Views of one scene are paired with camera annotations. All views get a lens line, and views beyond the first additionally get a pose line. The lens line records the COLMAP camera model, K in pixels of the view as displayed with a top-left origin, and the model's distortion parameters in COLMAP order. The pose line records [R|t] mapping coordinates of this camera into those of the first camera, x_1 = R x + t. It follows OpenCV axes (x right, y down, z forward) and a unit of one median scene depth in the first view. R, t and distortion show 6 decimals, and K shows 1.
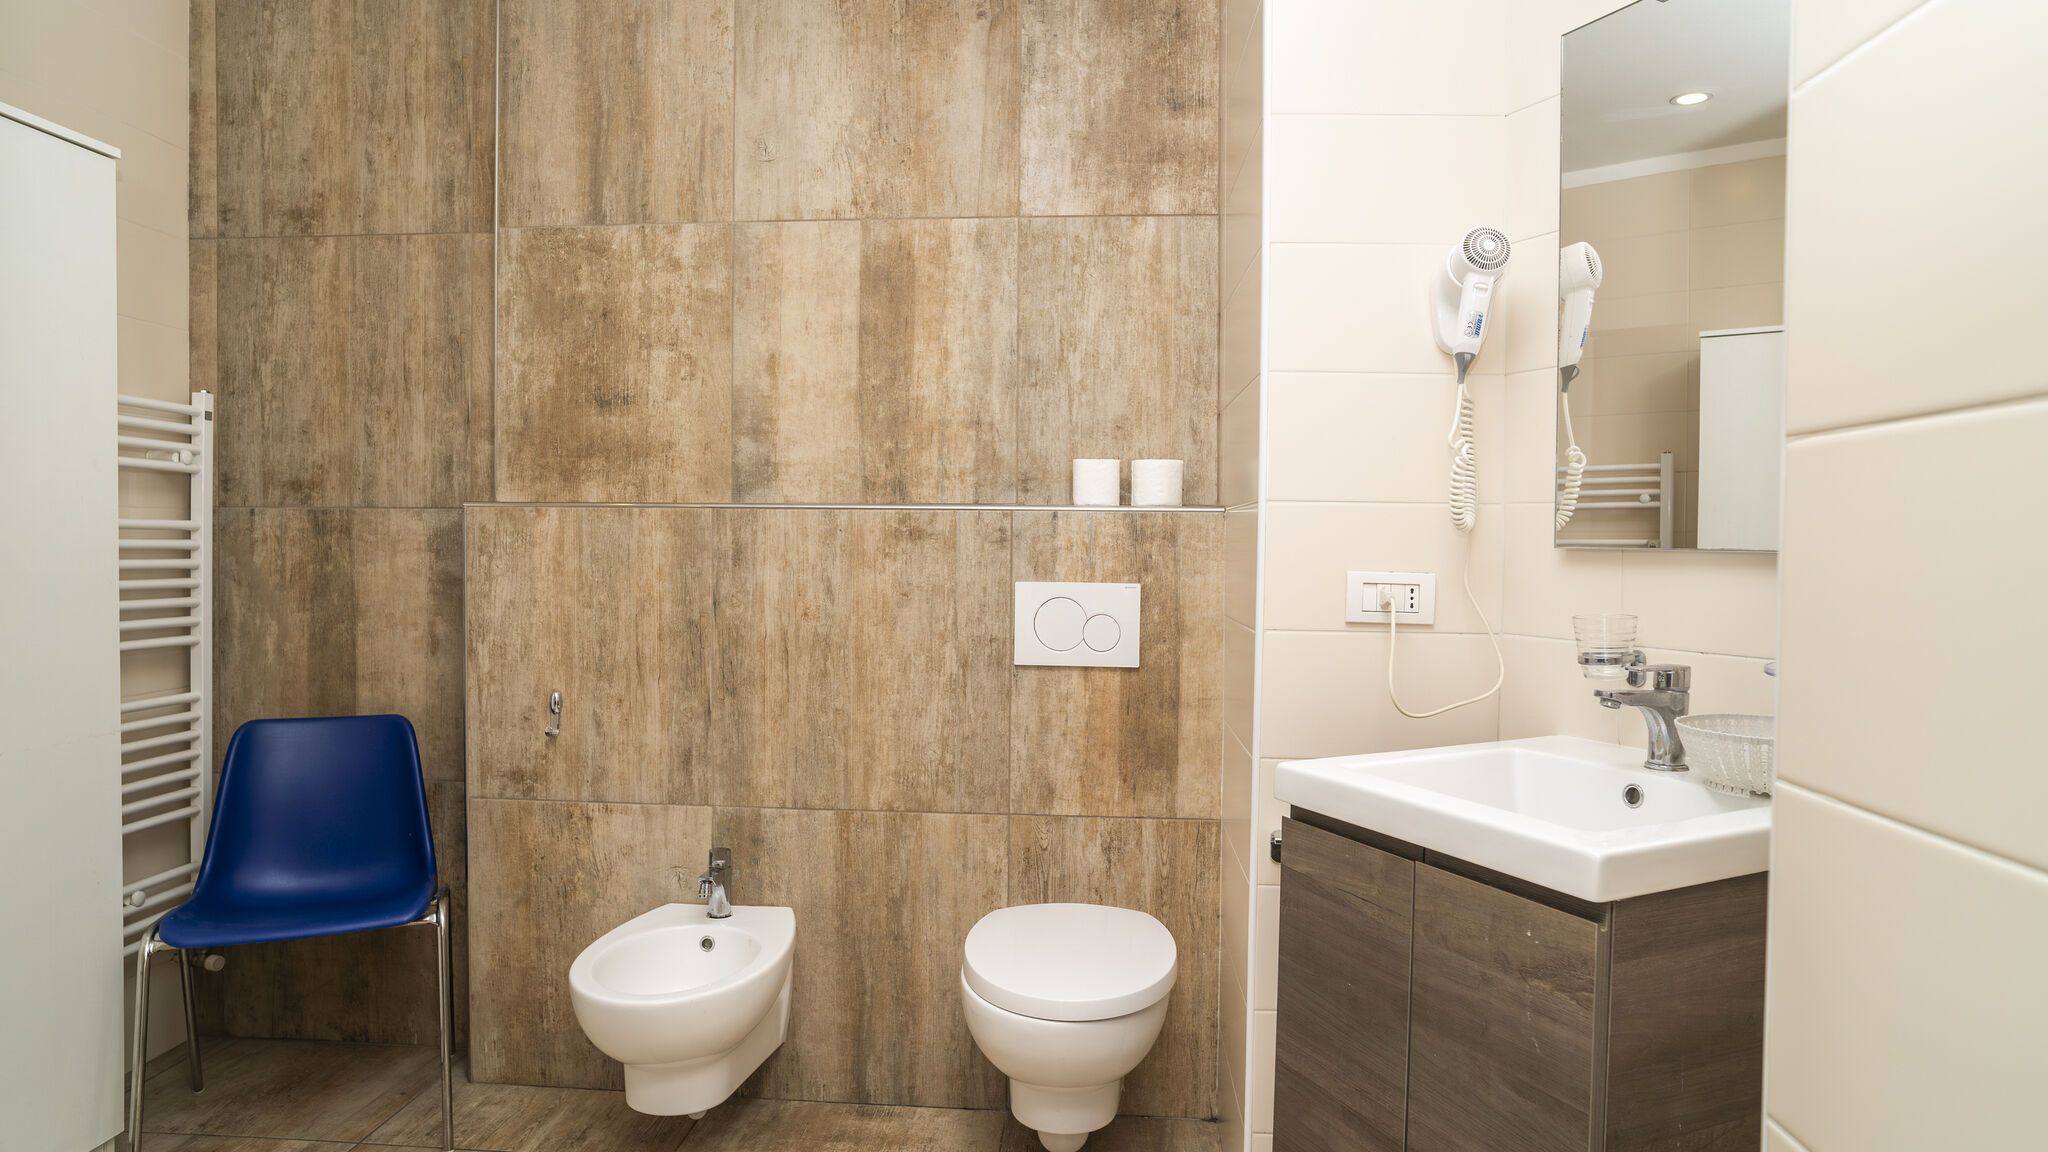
lens RADIAL K [[1204.1, 0, 1024.0], [0, 1204.1, 576.0], [0, 0, 1]] dist [-0.003505, 0.018224]
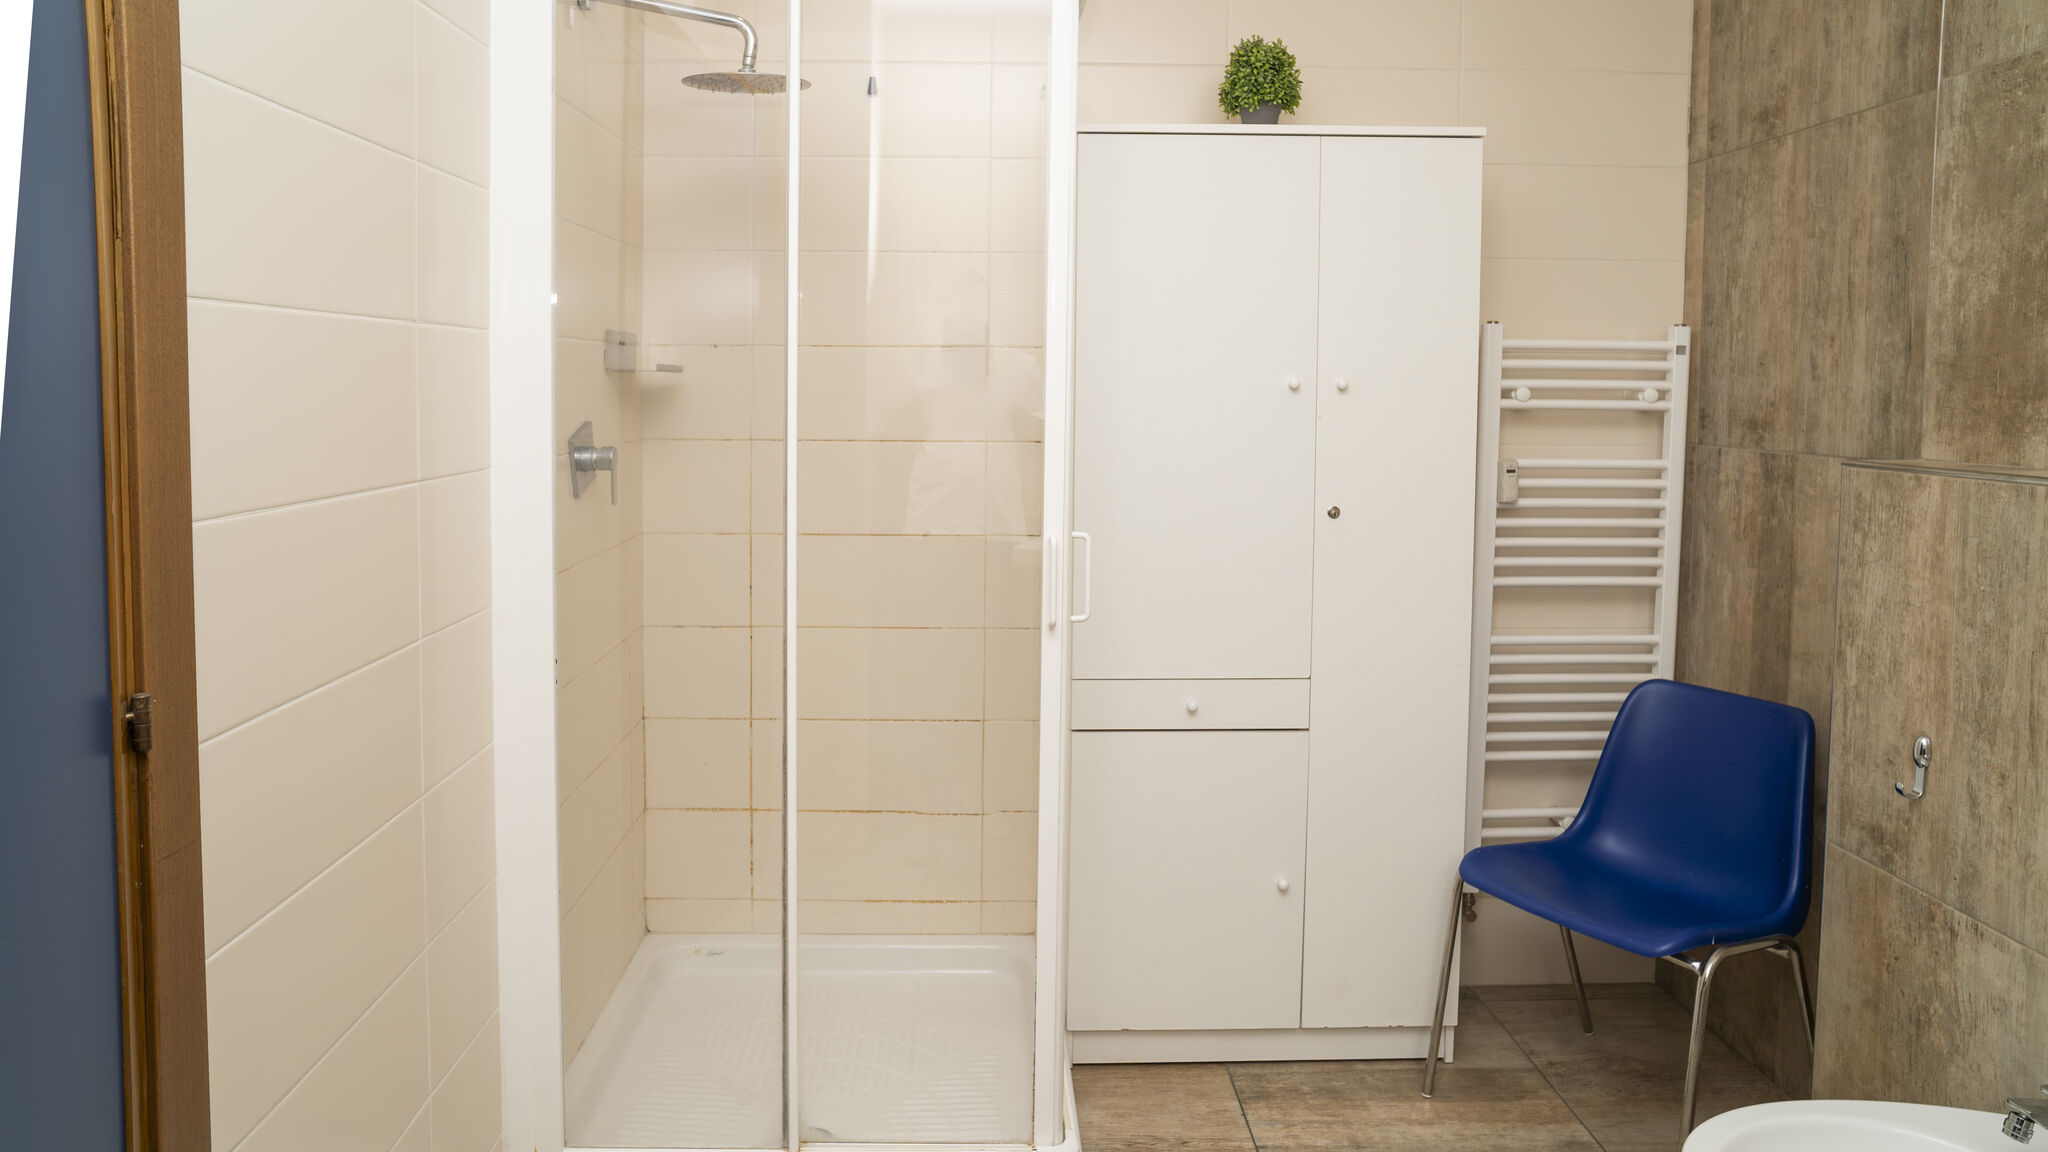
lens RADIAL K [[1290.6, 0, 1023.7], [0, 1290.6, 458.3], [0, 0, 1]] dist [0.003895, 0.003850]
pose [[0.121355, 0.058318, -0.990895, 0.274835], [-0.034718, 0.997911, 0.054479, -0.085002], [0.992002, 0.027790, 0.123127, 0.360394]]
